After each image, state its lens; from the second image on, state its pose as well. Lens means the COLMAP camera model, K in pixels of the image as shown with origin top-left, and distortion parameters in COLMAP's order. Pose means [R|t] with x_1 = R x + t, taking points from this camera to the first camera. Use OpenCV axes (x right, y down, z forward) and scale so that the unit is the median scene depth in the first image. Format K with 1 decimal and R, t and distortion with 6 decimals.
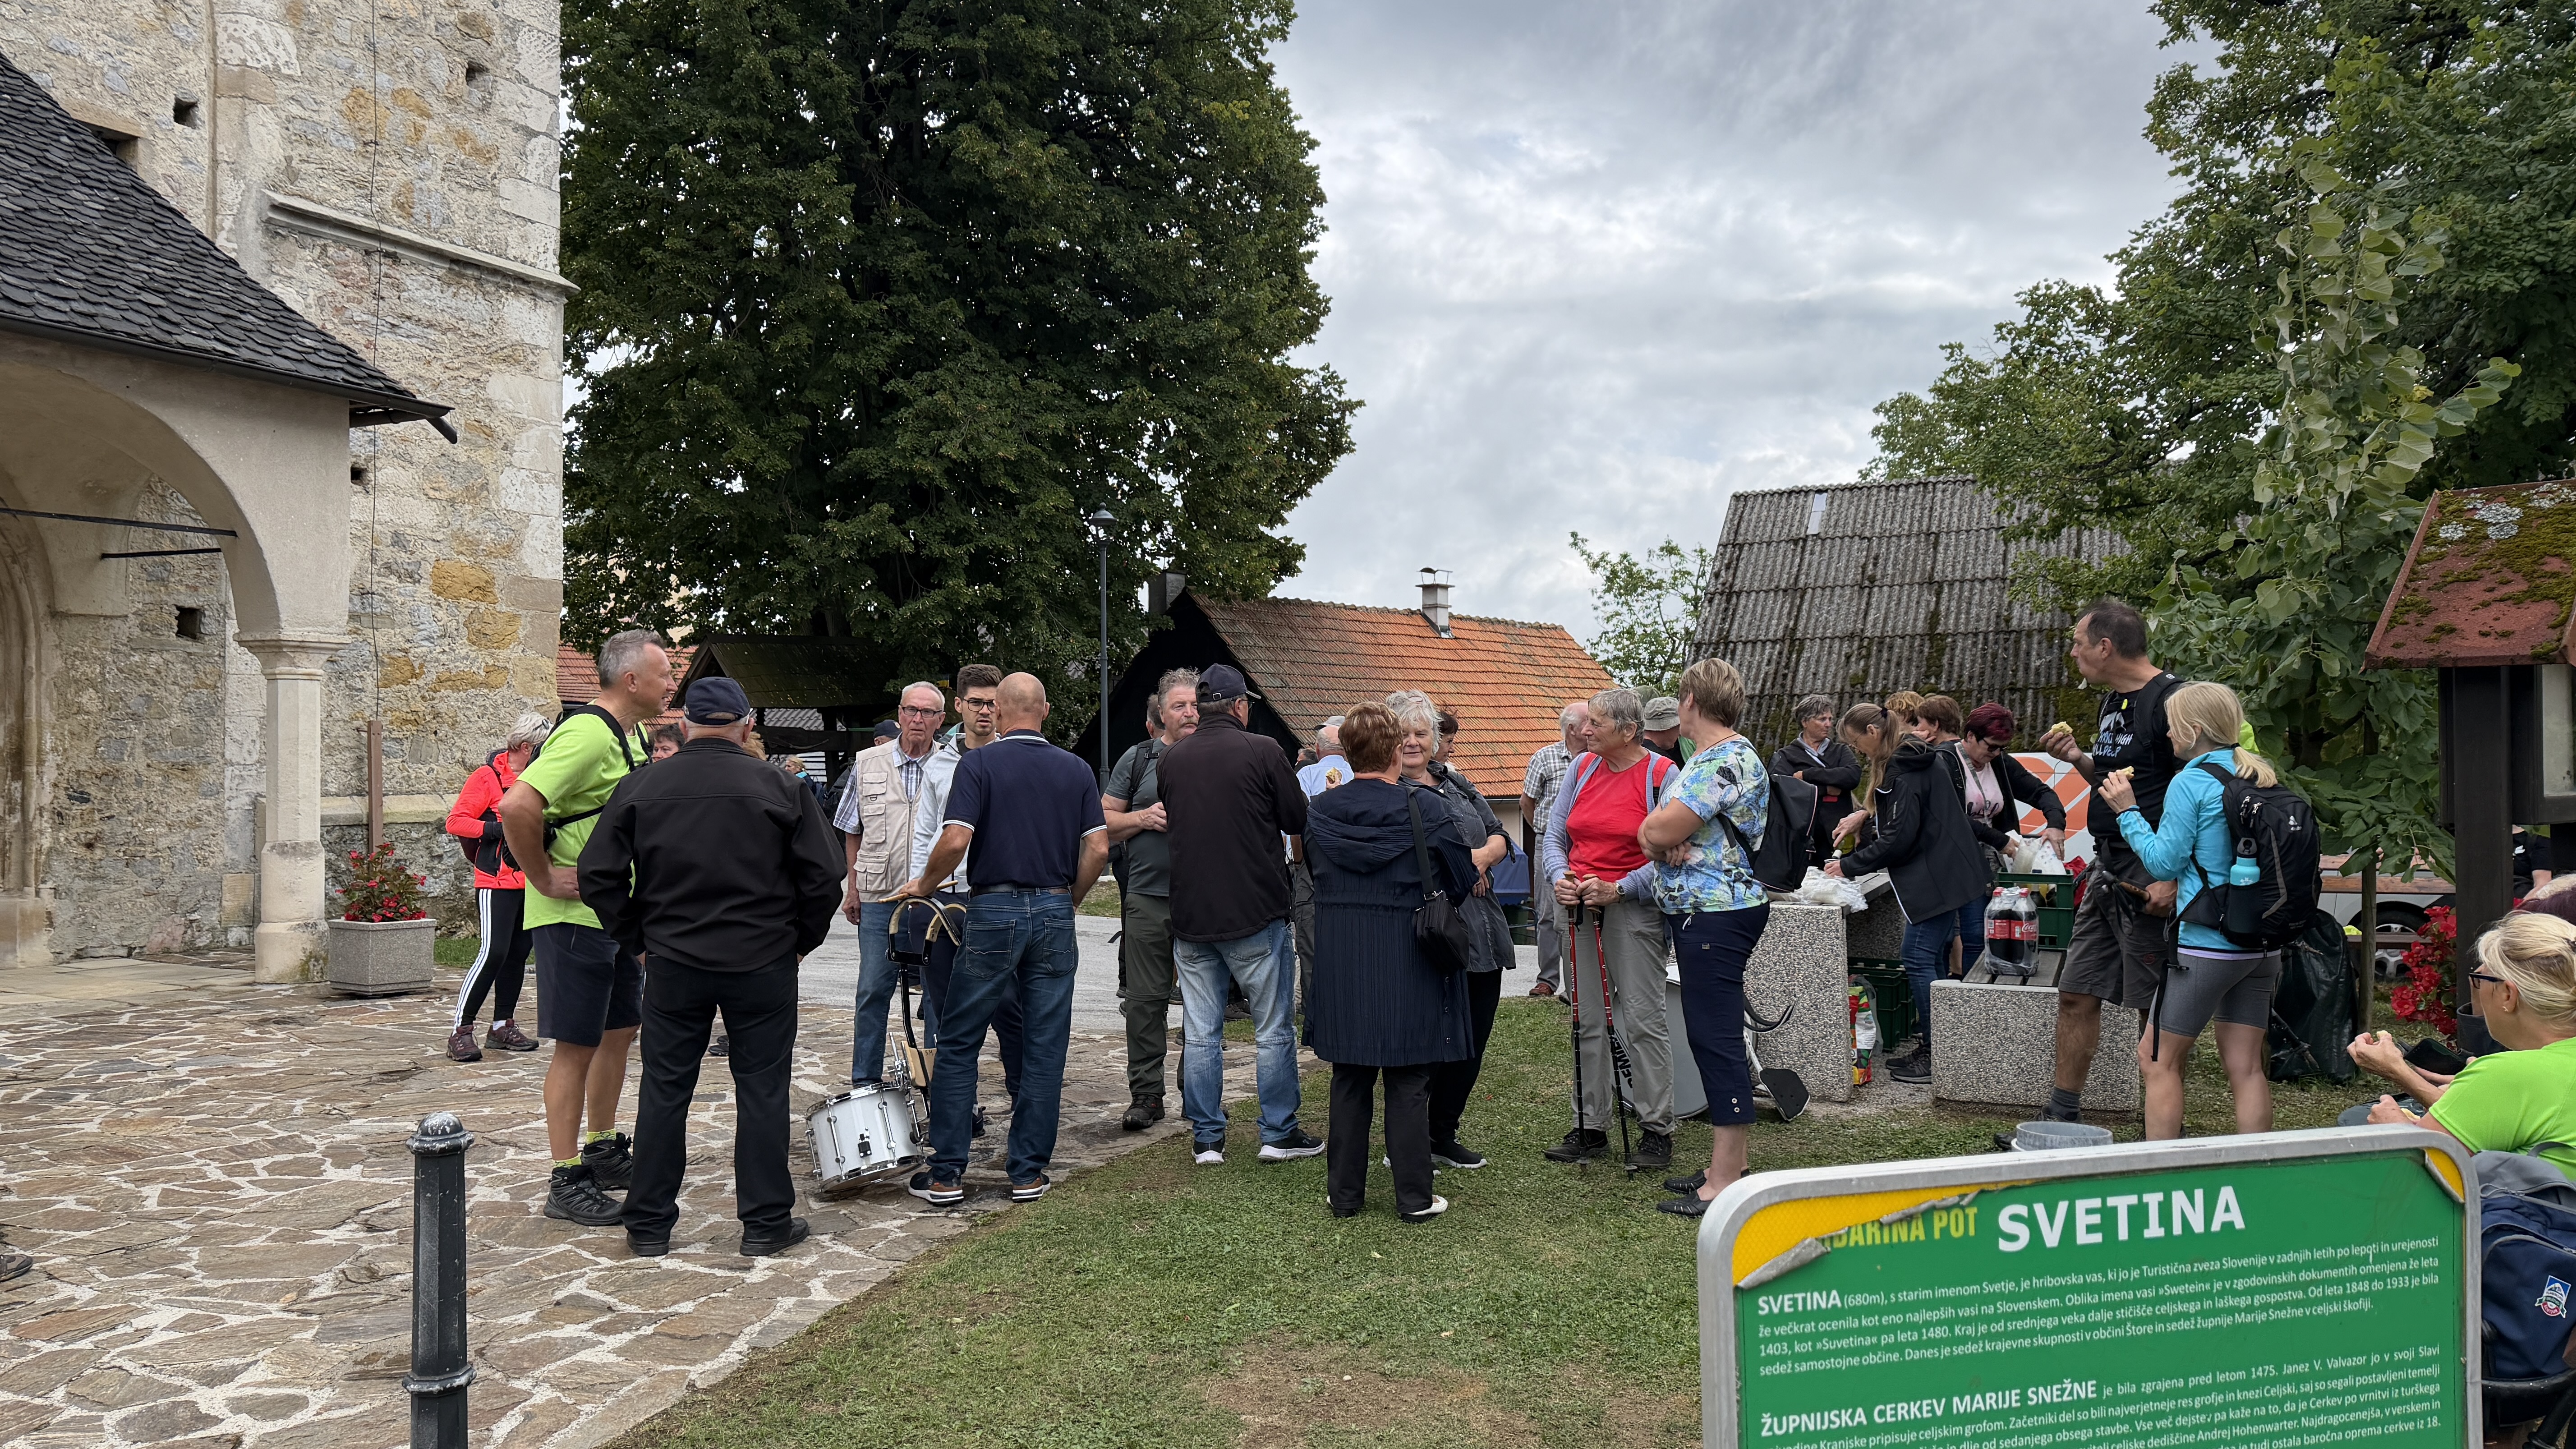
lens RADIAL K [[1780.8, 0, 1326.0], [0, 1780.8, 747.1], [0, 0, 1]] dist [0.004563, -0.027793]
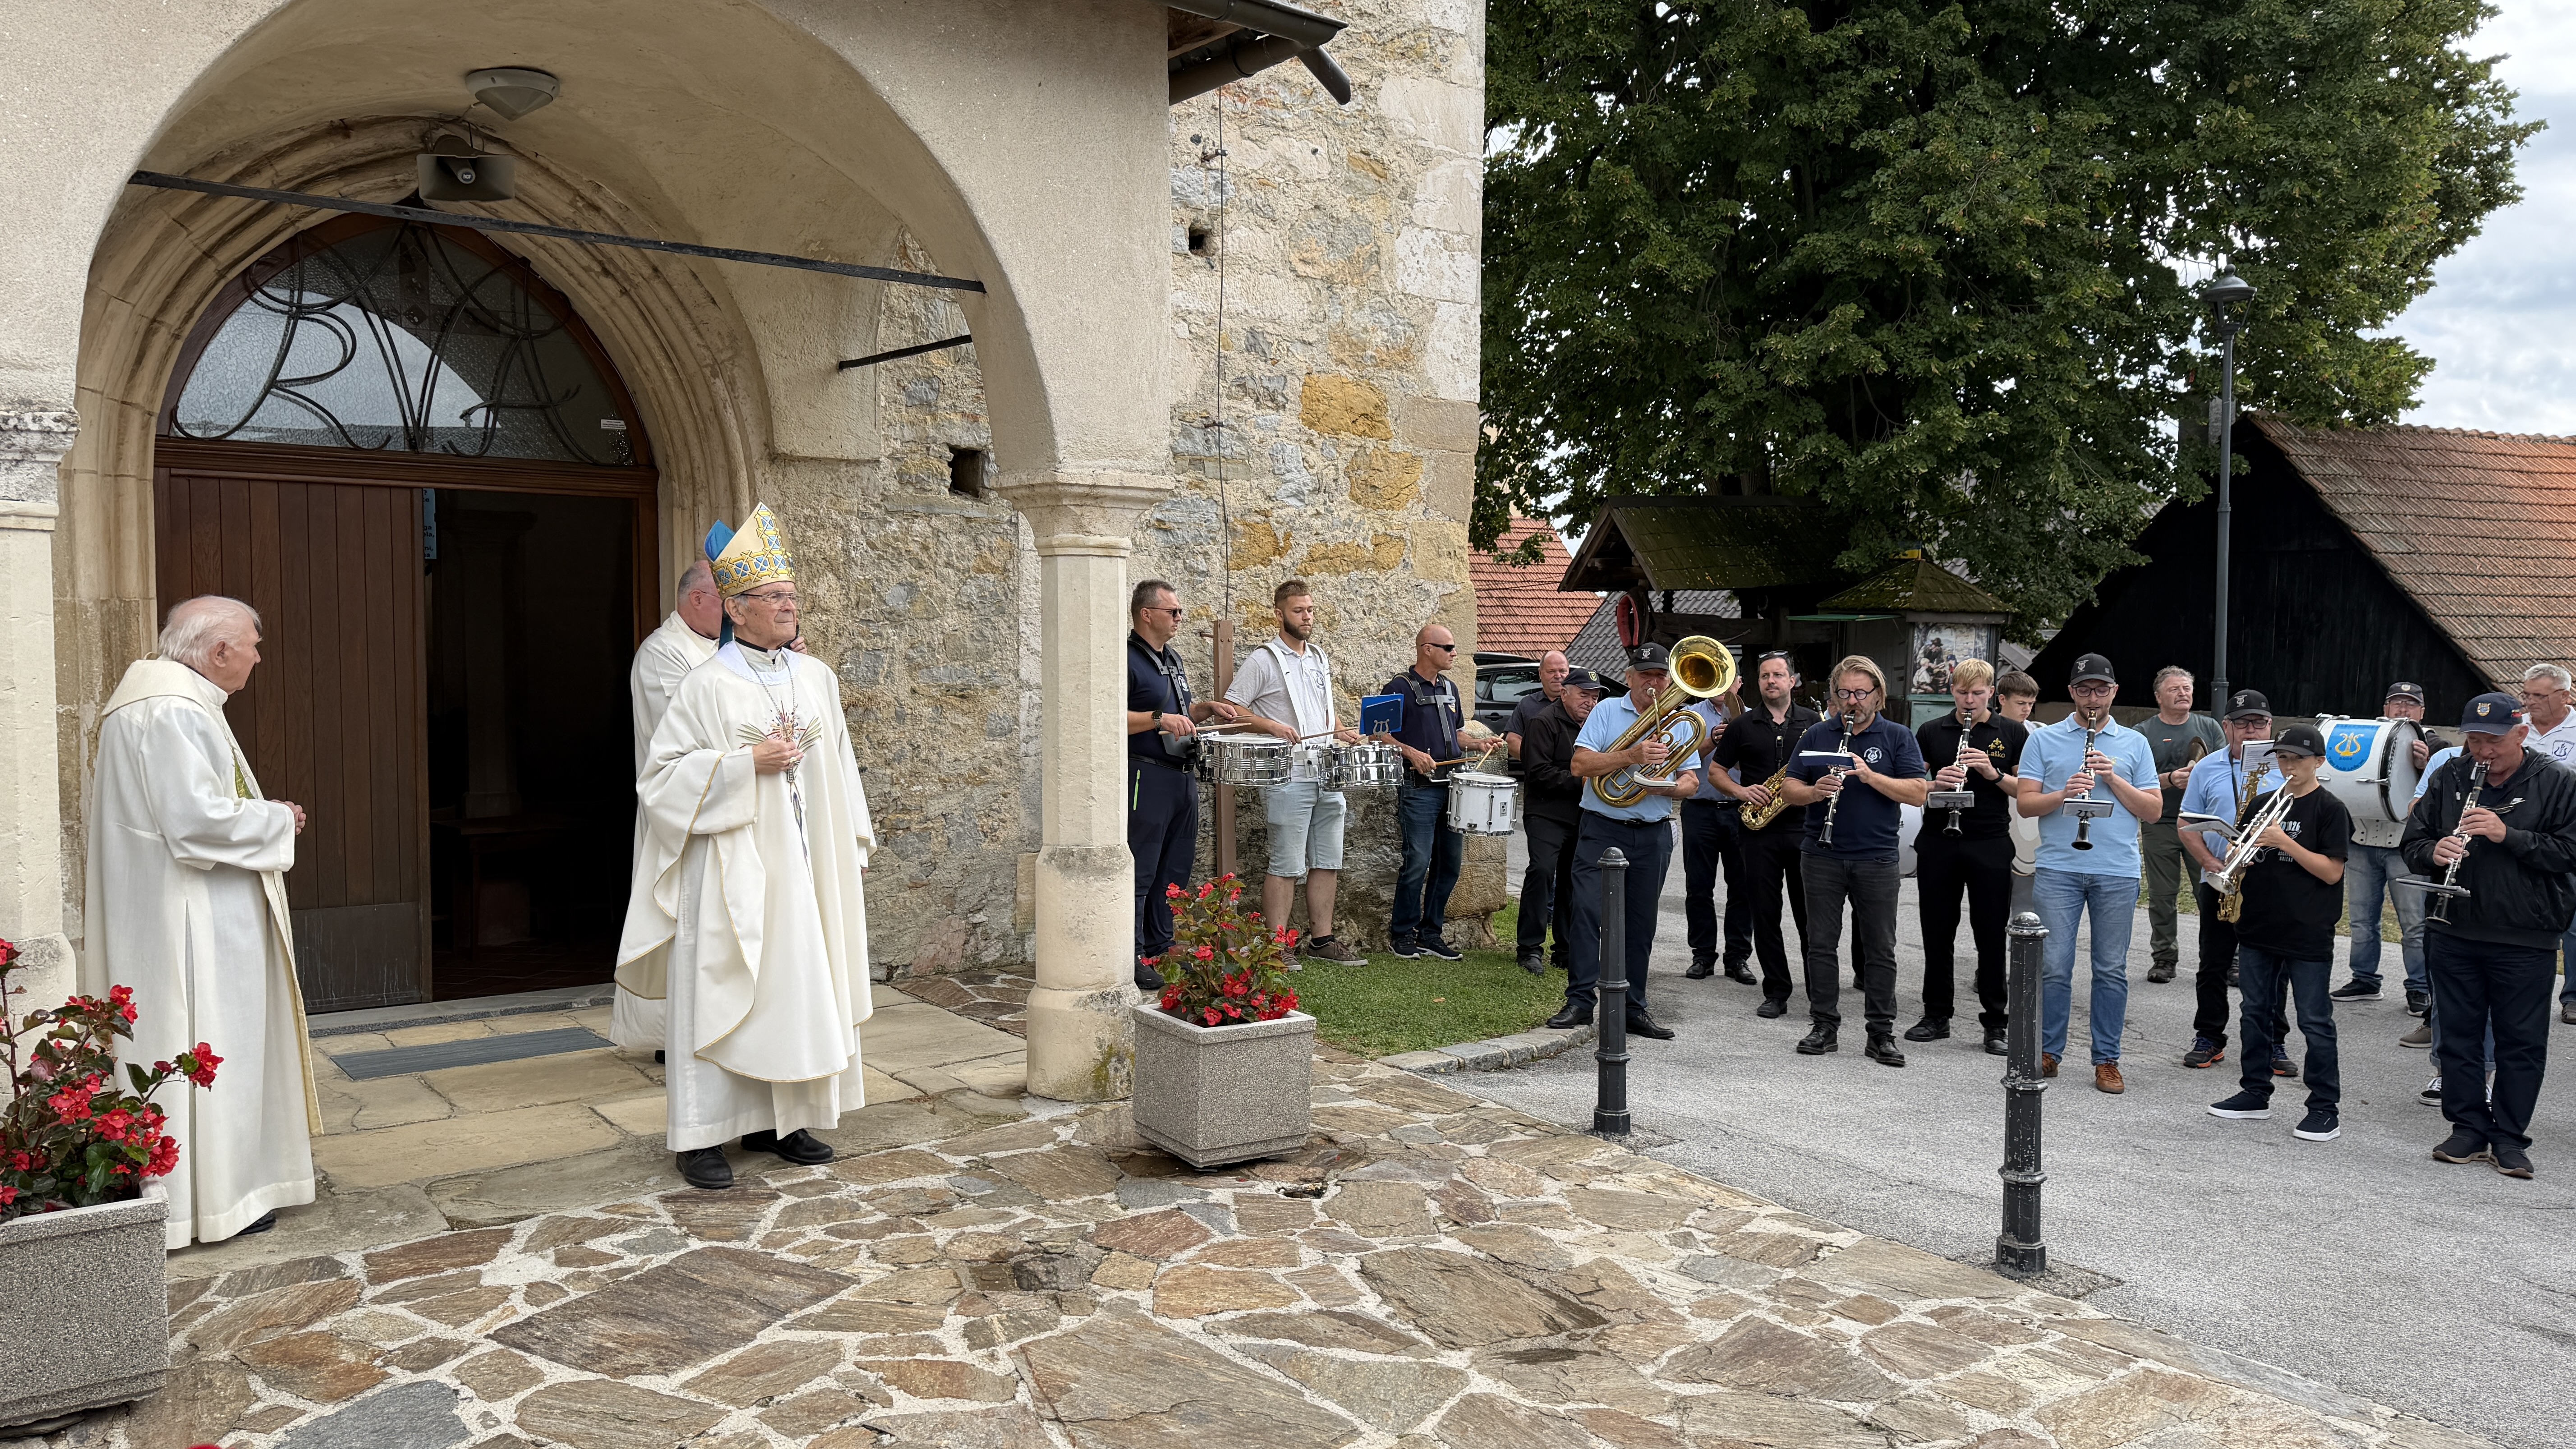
lens RADIAL K [[1778.4, 0, 1313.1], [0, 1778.4, 744.0], [0, 0, 1]] dist [0.117002, -0.160540]
pose [[0.899347, 0.034183, -0.435897, -0.207180], [-0.004598, 0.997624, 0.068745, -0.014023], [0.437211, -0.059822, 0.897367, 0.403468]]
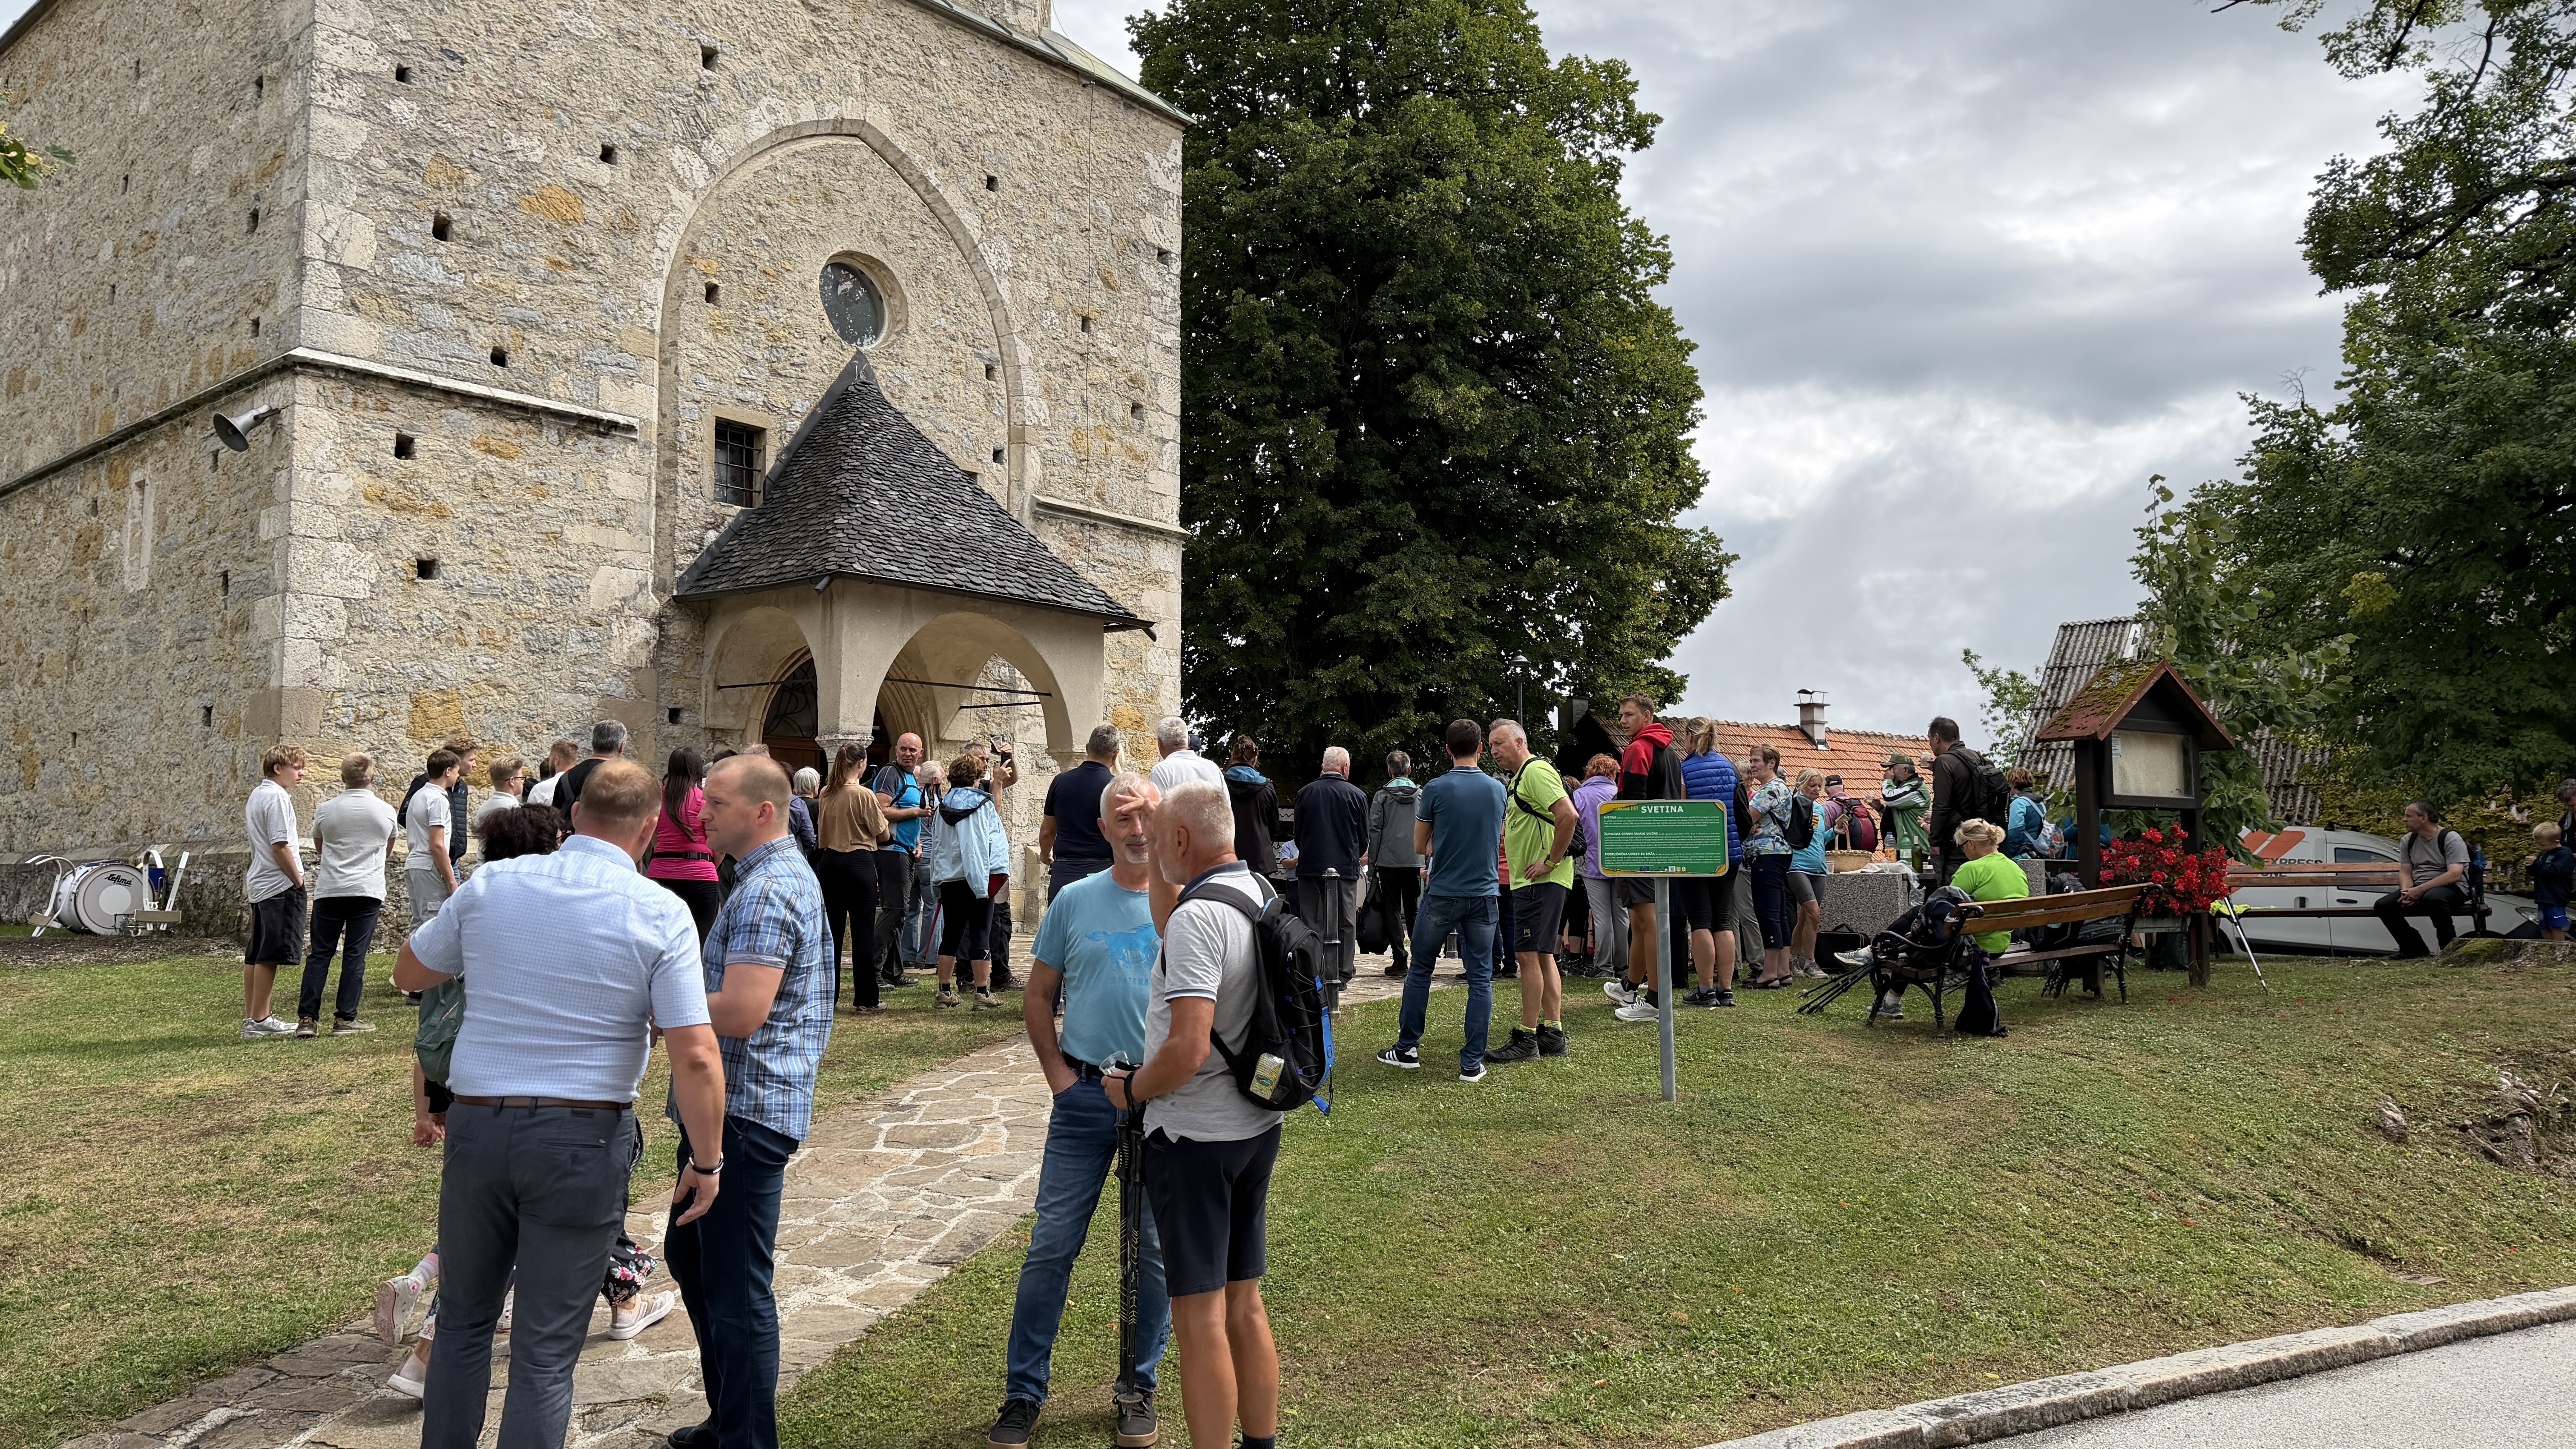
lens RADIAL K [[1786.2, 0, 1332.9], [0, 1786.2, 727.9], [0, 0, 1]] dist [0.103591, -0.181267]
pose [[0.973009, -0.014972, -0.230280, 0.077537], [-0.003116, 0.996950, -0.077984, 0.044225], [0.230745, 0.076596, 0.969995, -0.558131]]
